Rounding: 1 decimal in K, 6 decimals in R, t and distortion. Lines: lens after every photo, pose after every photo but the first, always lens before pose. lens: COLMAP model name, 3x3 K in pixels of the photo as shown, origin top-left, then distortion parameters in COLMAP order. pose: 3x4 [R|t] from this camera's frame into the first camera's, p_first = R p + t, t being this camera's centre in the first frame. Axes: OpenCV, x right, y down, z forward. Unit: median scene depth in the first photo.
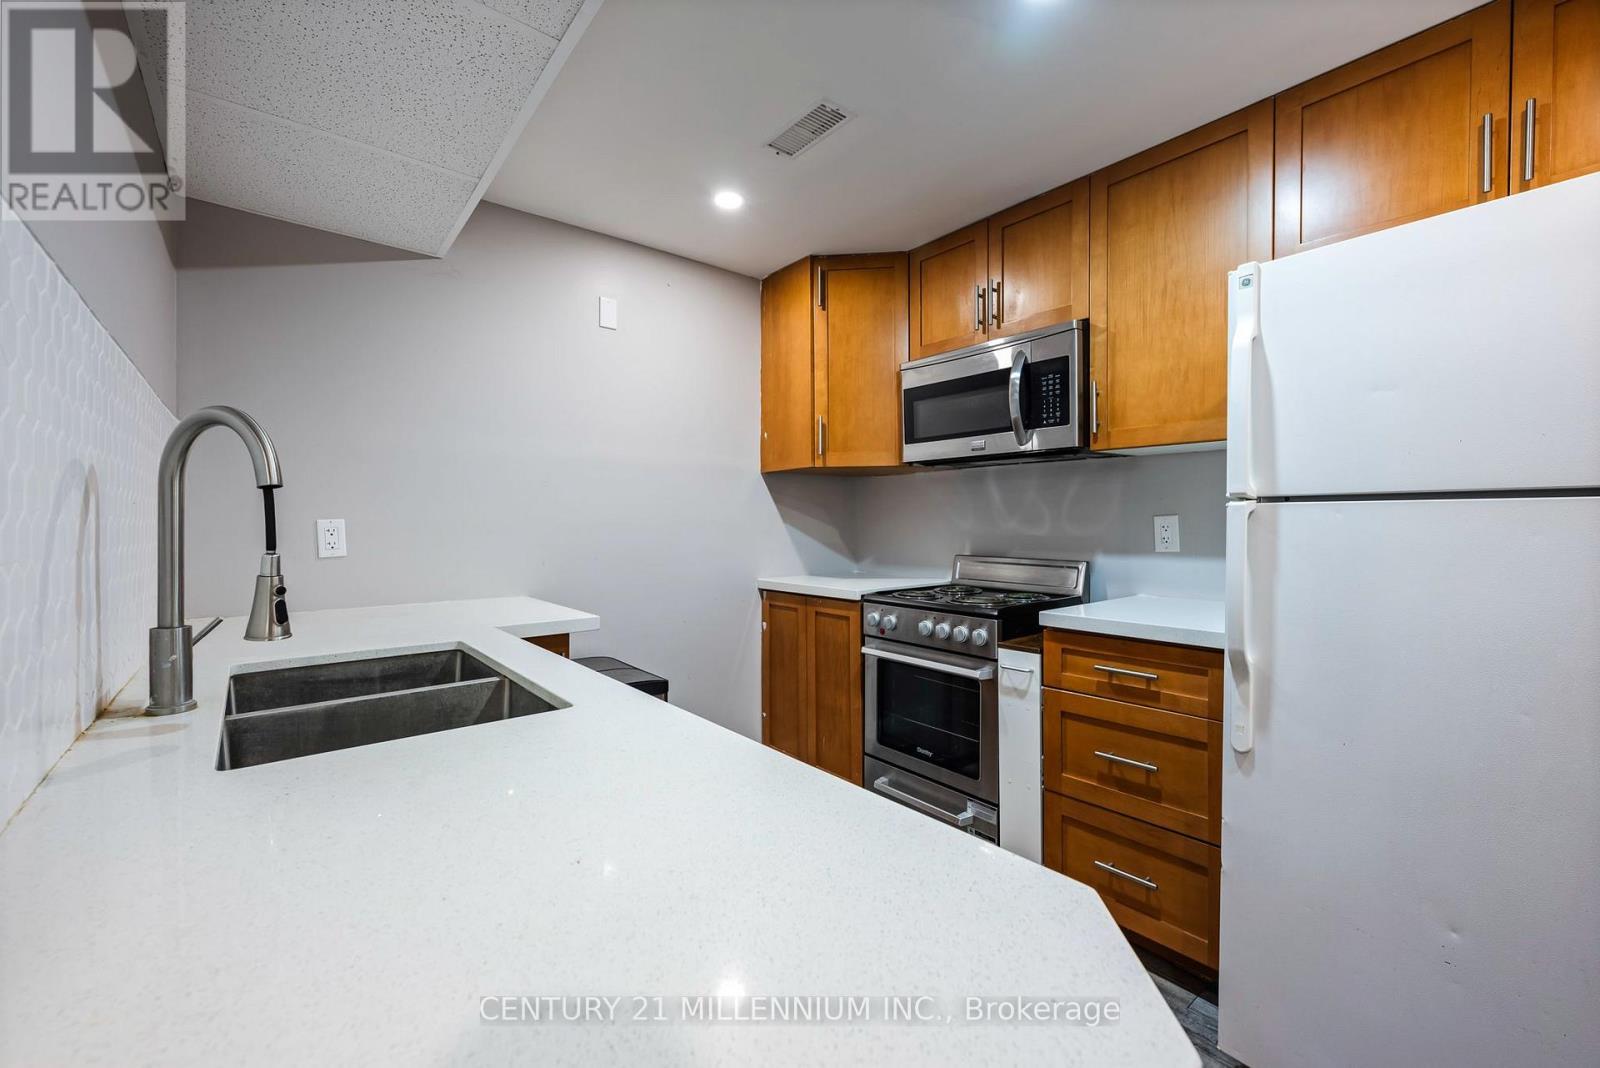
lens RADIAL K [[658.1, 0, 800.0], [0, 658.1, 534.0], [0, 0, 1]] dist [0.001812, -0.000066]
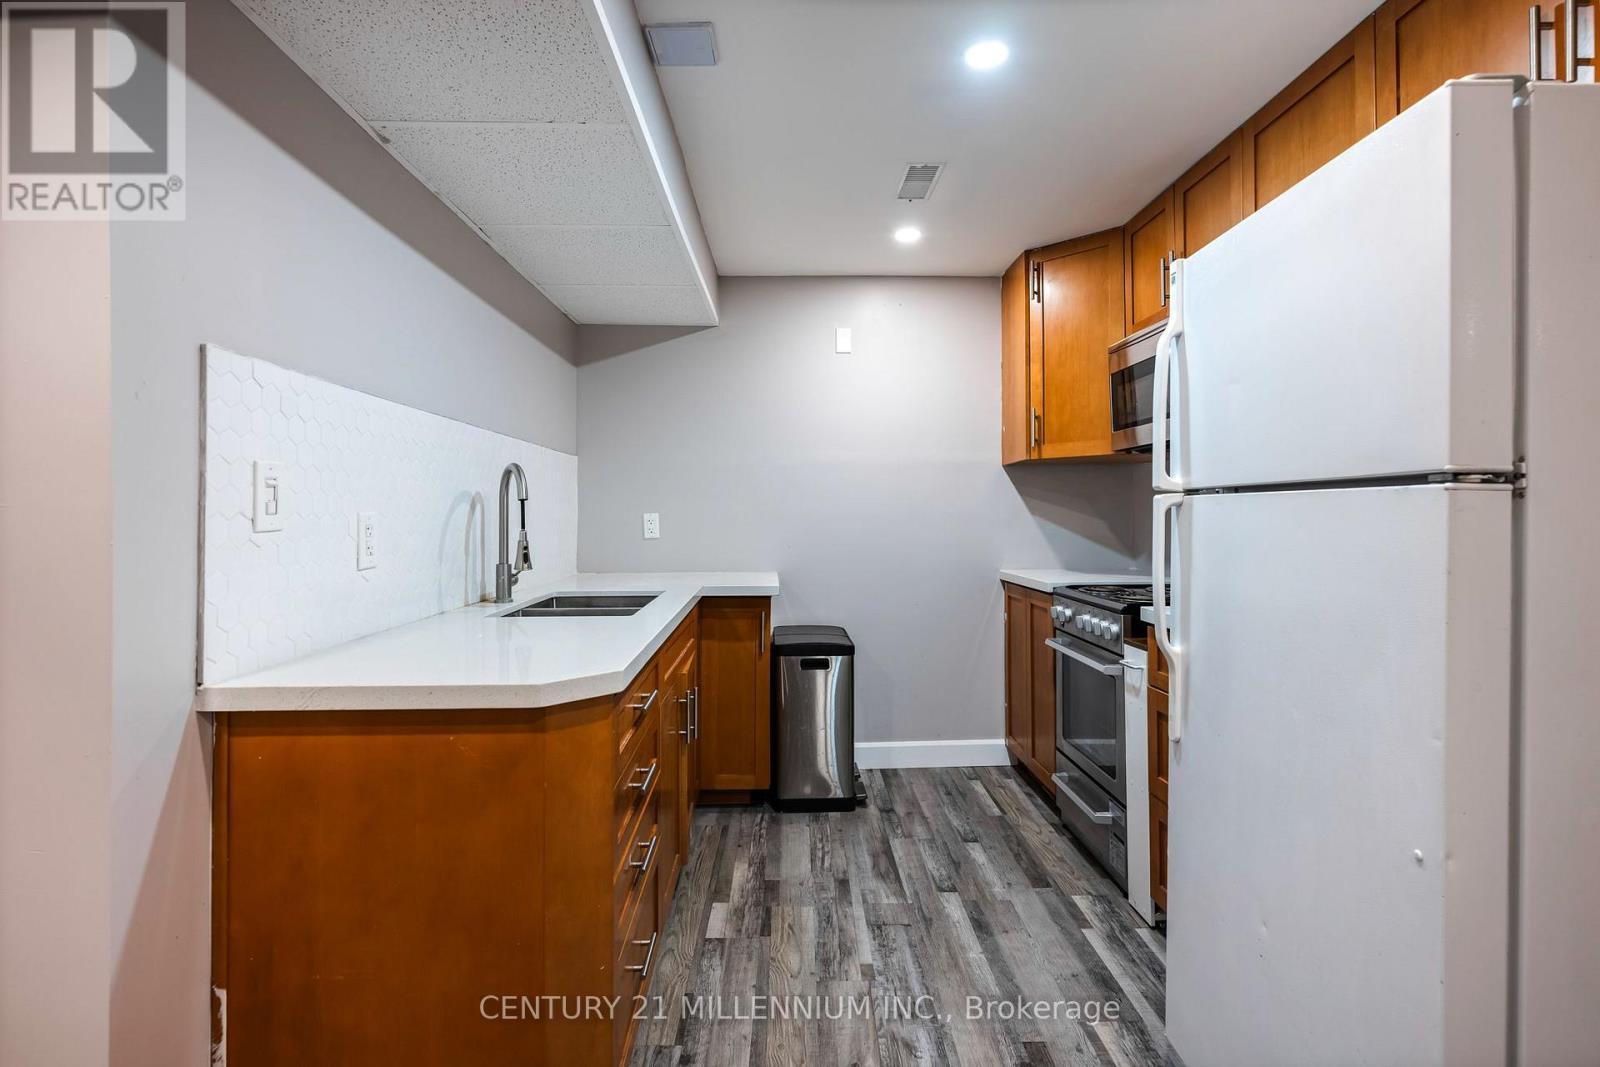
lens RADIAL K [[753.1, 0, 792.4], [0, 753.1, 526.5], [0, 0, 1]] dist [-0.001133, -0.000257]
pose [[0.796606, 0.008011, -0.604445, 0.473975], [-0.008796, 0.999960, 0.001660, 0.001717], [0.604434, 0.003994, 0.796645, -0.148572]]
